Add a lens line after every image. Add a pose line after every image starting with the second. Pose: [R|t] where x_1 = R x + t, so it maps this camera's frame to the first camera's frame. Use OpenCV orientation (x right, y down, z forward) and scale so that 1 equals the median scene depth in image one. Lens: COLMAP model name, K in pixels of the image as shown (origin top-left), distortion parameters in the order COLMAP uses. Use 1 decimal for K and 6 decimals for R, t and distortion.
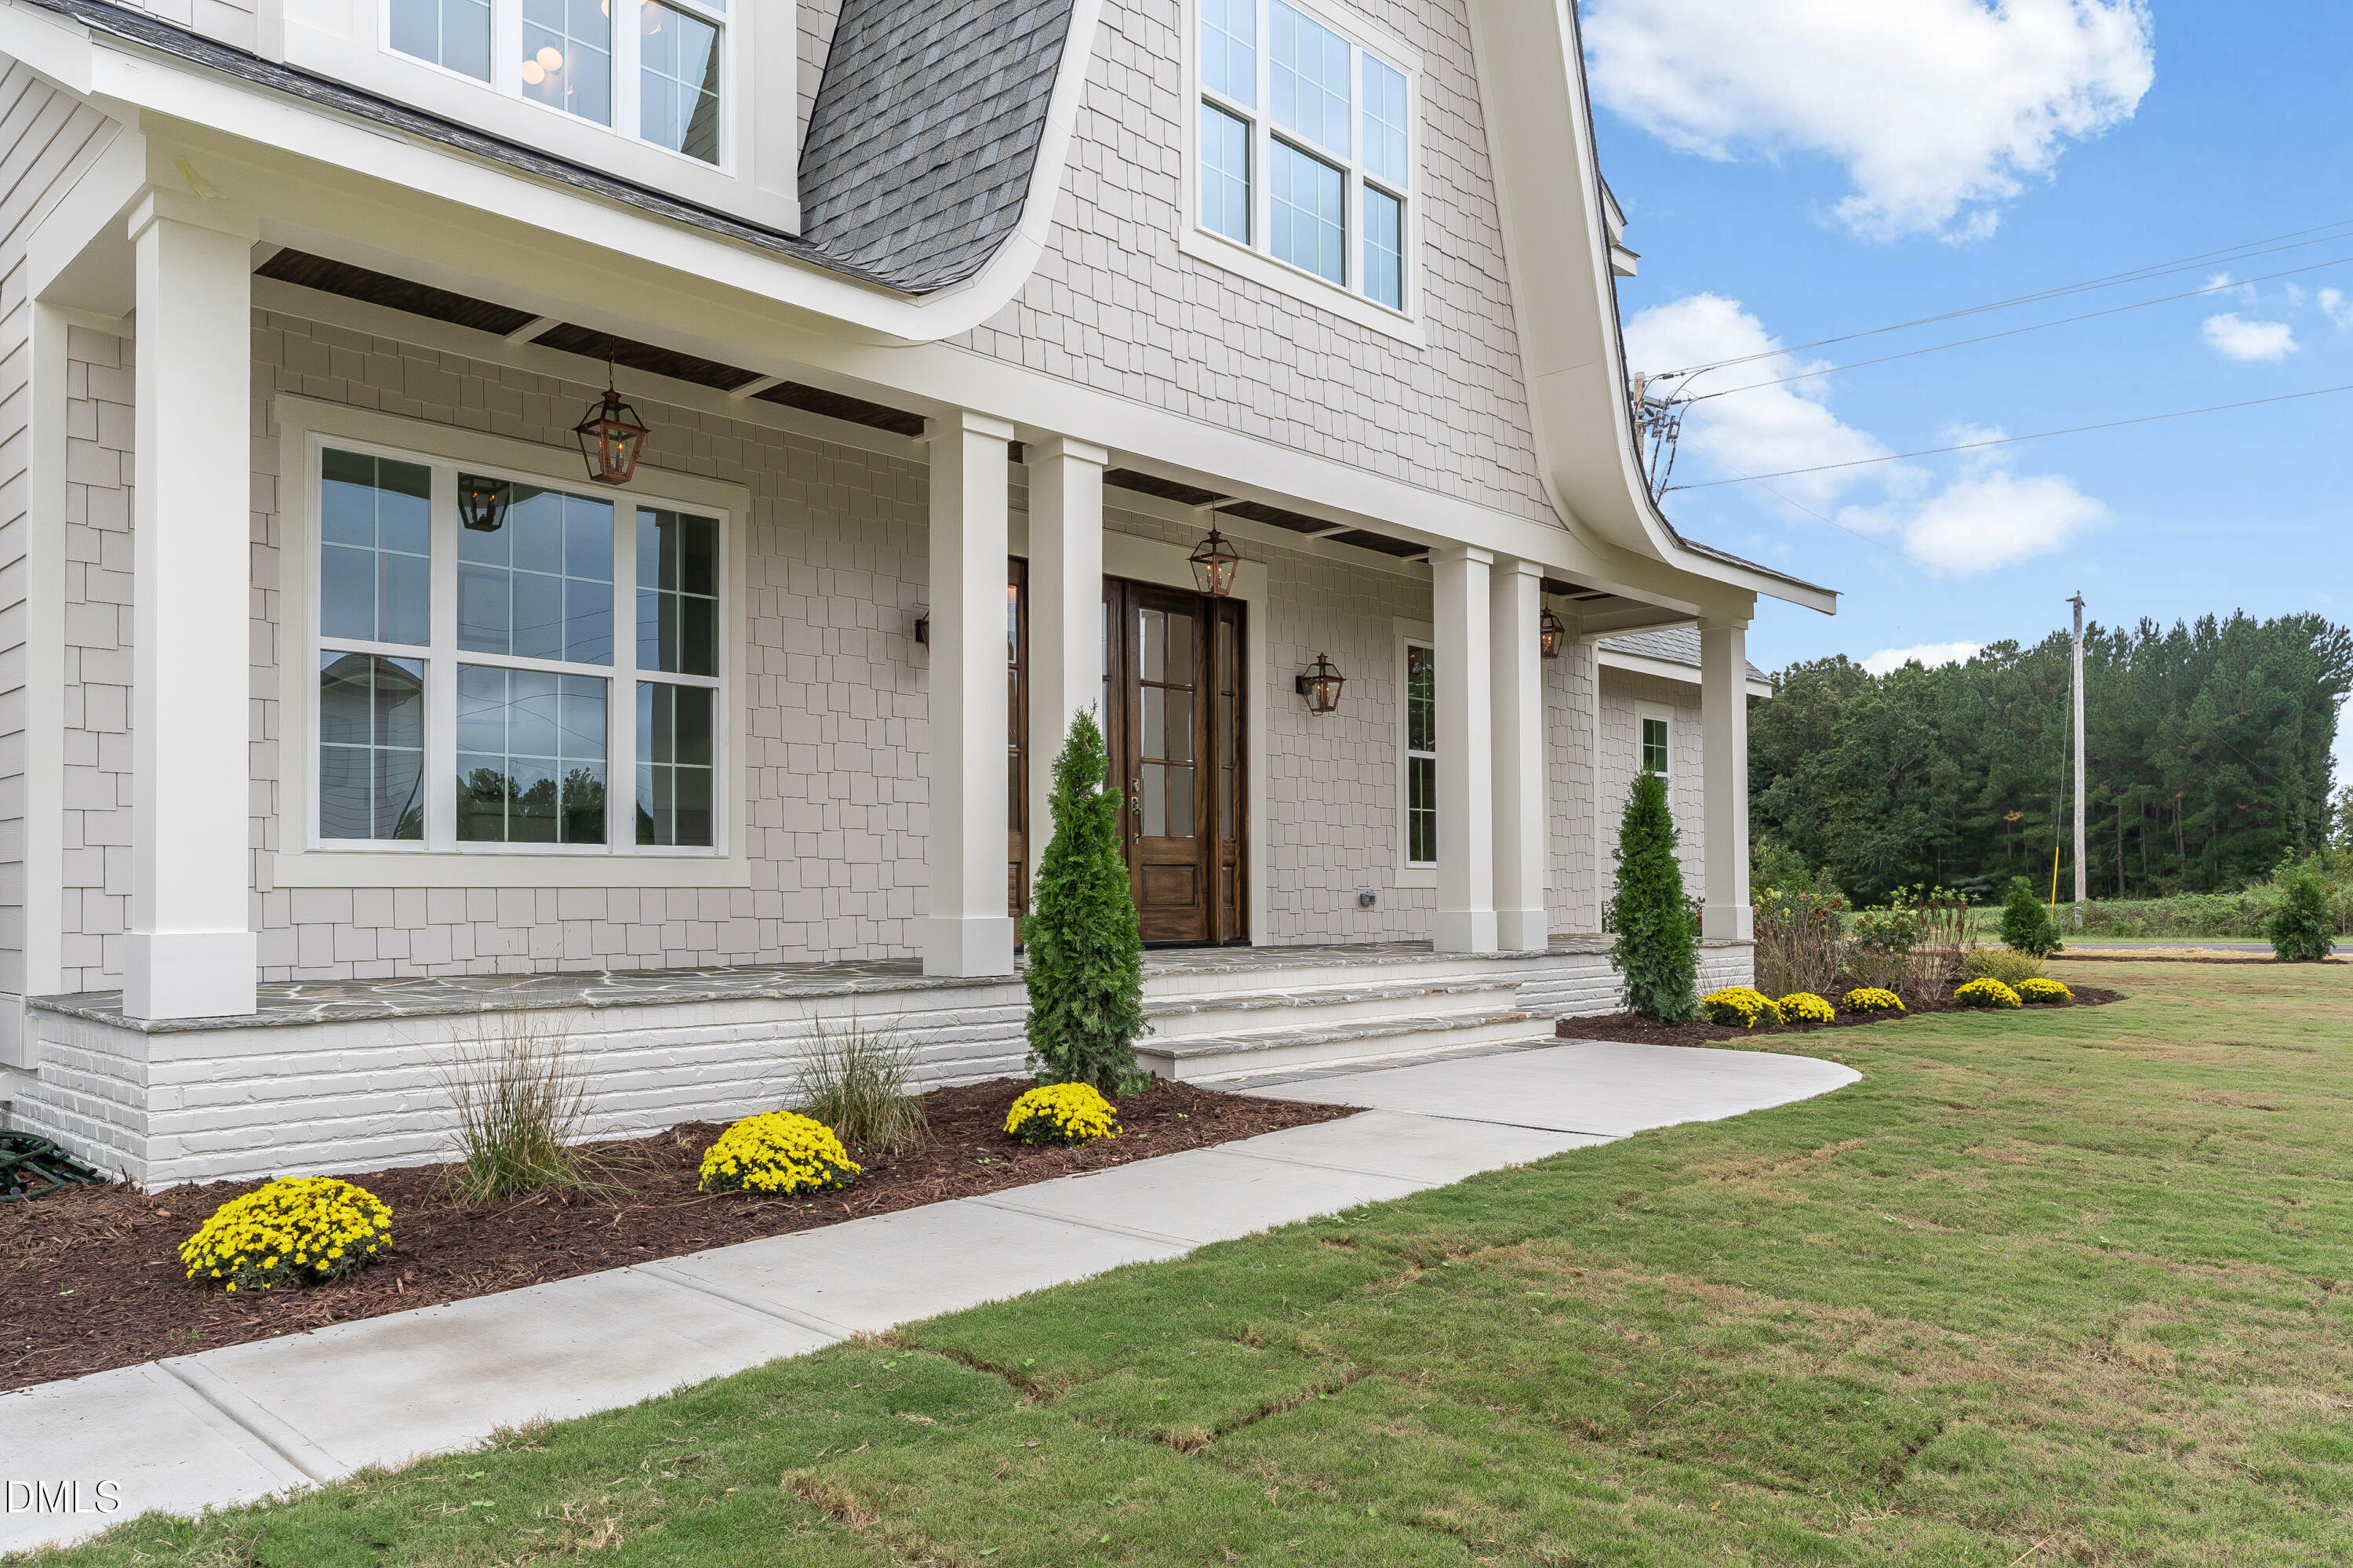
lens RADIAL K [[1650.4, 0, 1174.4], [0, 1650.4, 801.9], [0, 0, 1]] dist [-0.007703, -0.001731]
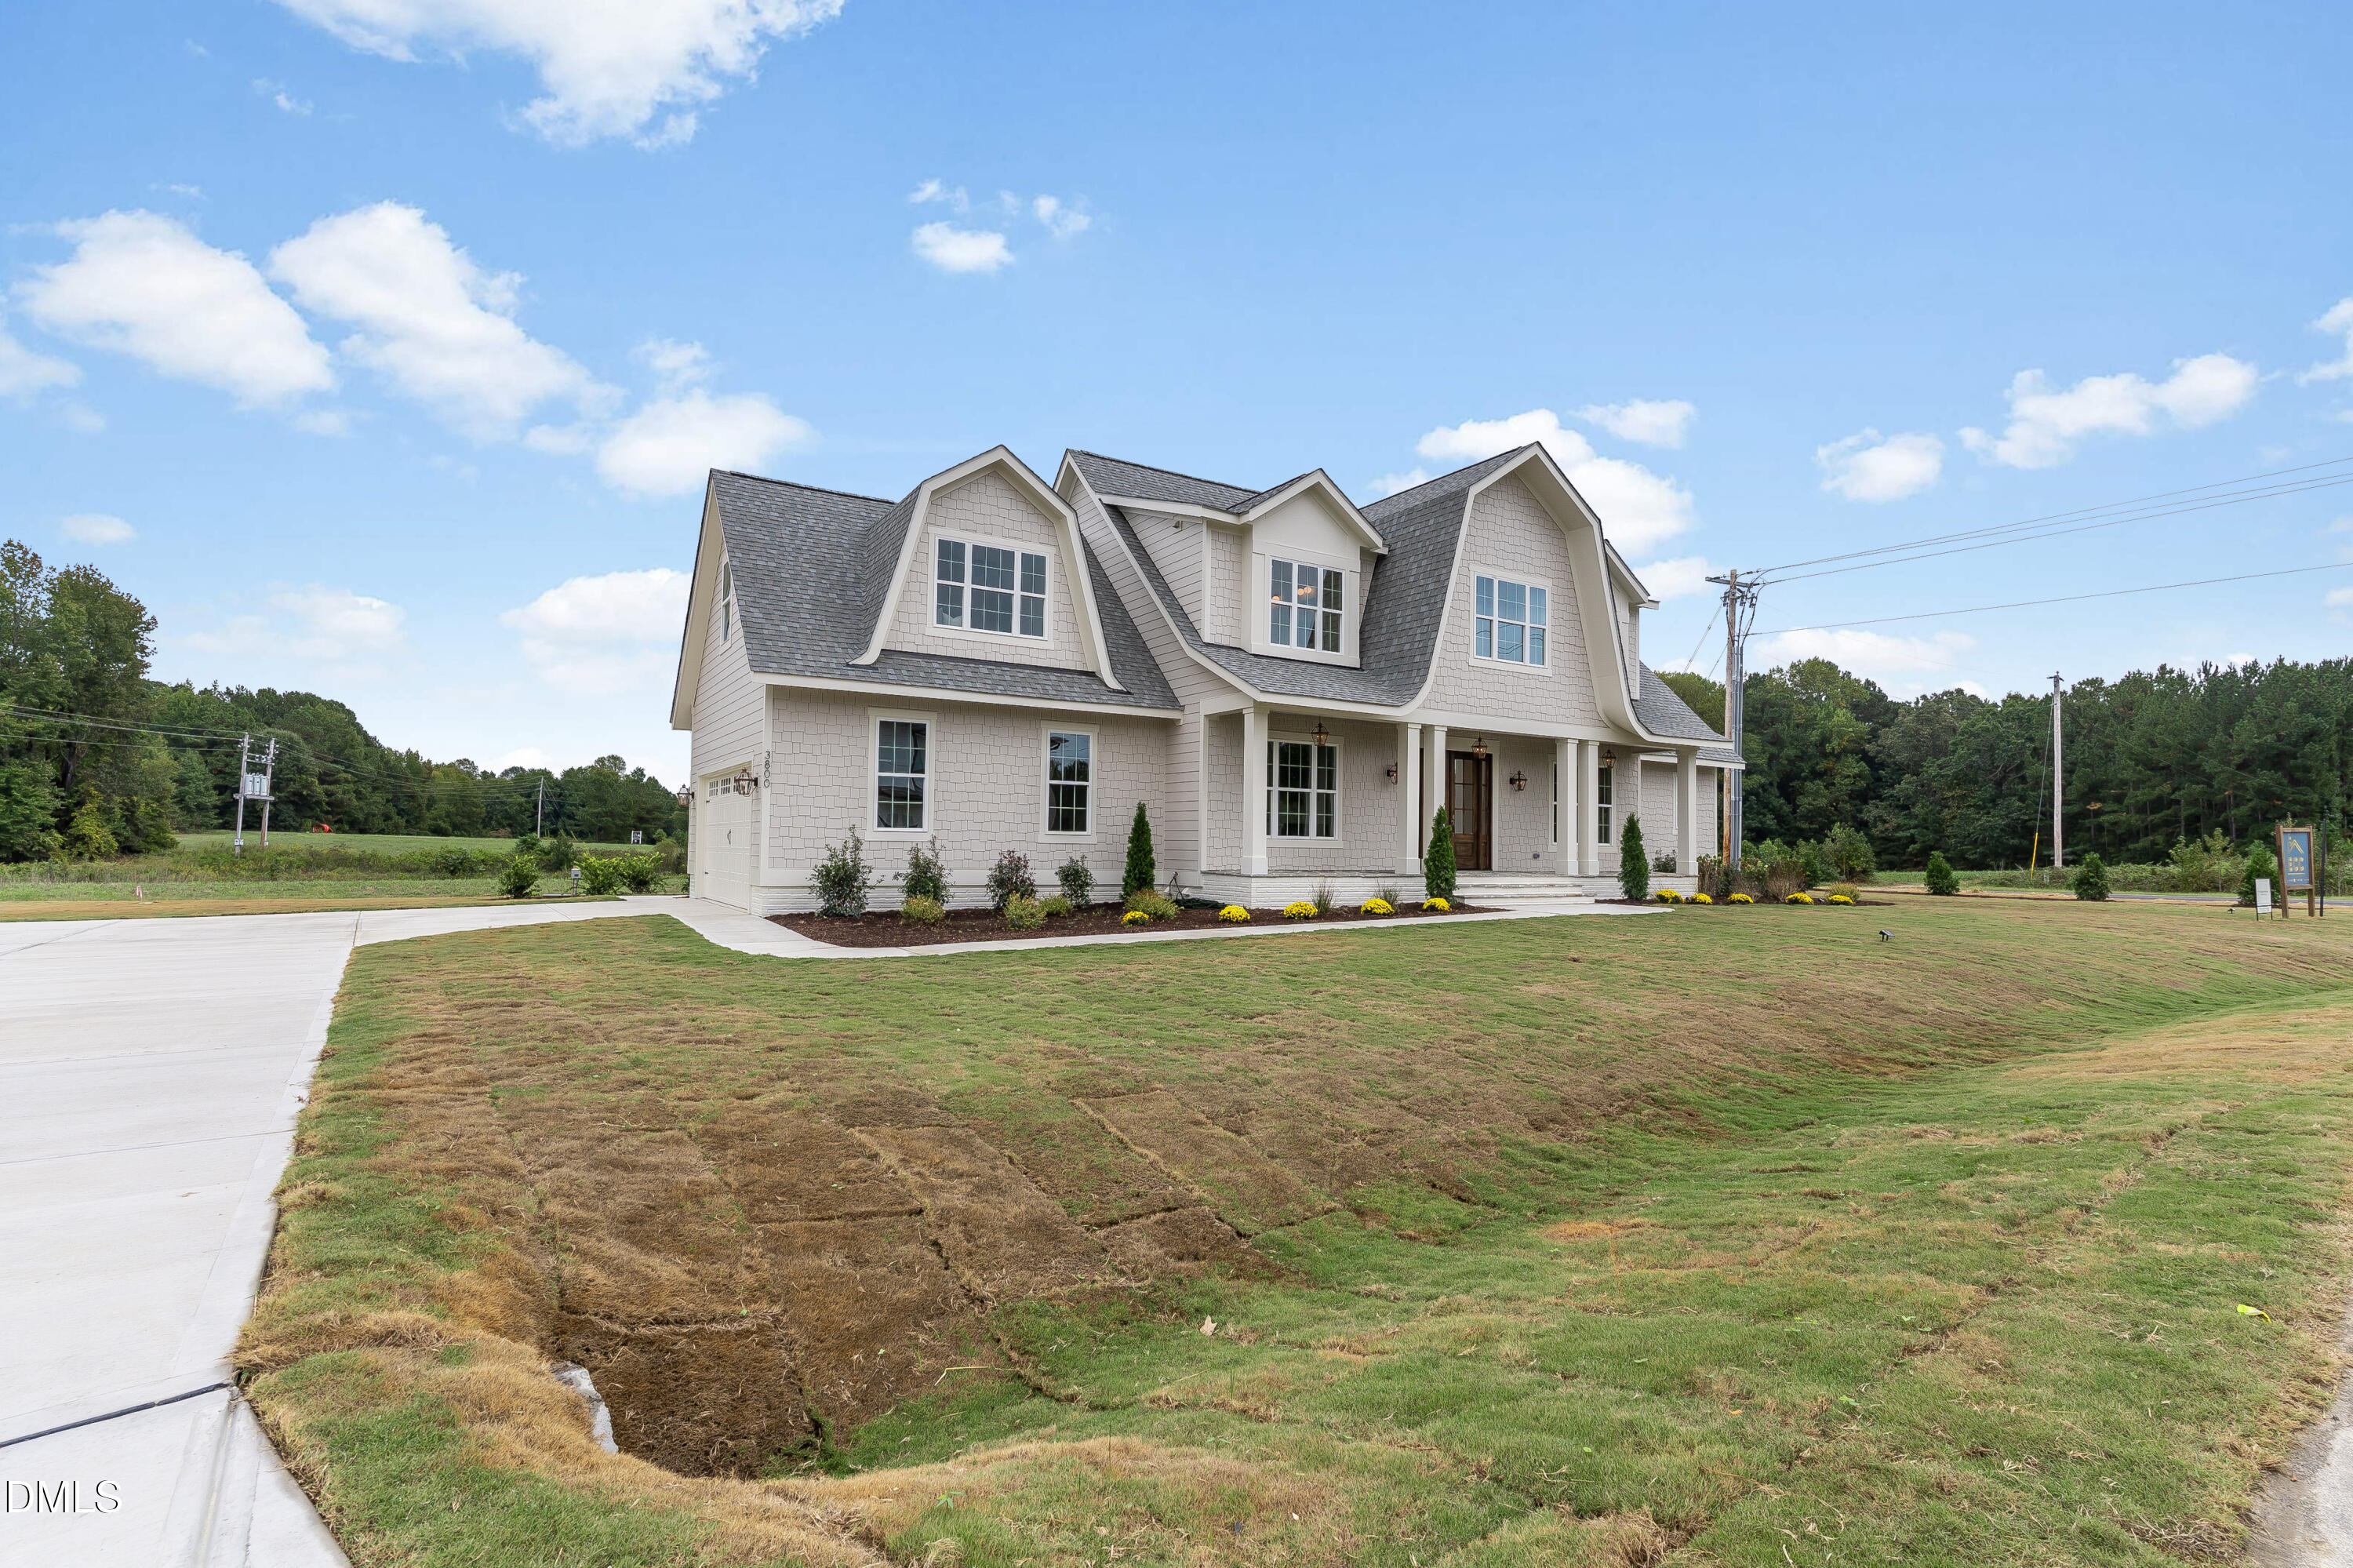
lens RADIAL K [[1125.8, 0, 1189.5], [0, 1125.8, 799.3], [0, 0, 1]] dist [-0.001427, 0.000219]
pose [[0.970236, 0.011182, -0.241903, 0.006302], [-0.007516, 0.999843, 0.016074, -0.070820], [0.242045, -0.013777, 0.970167, -1.112990]]
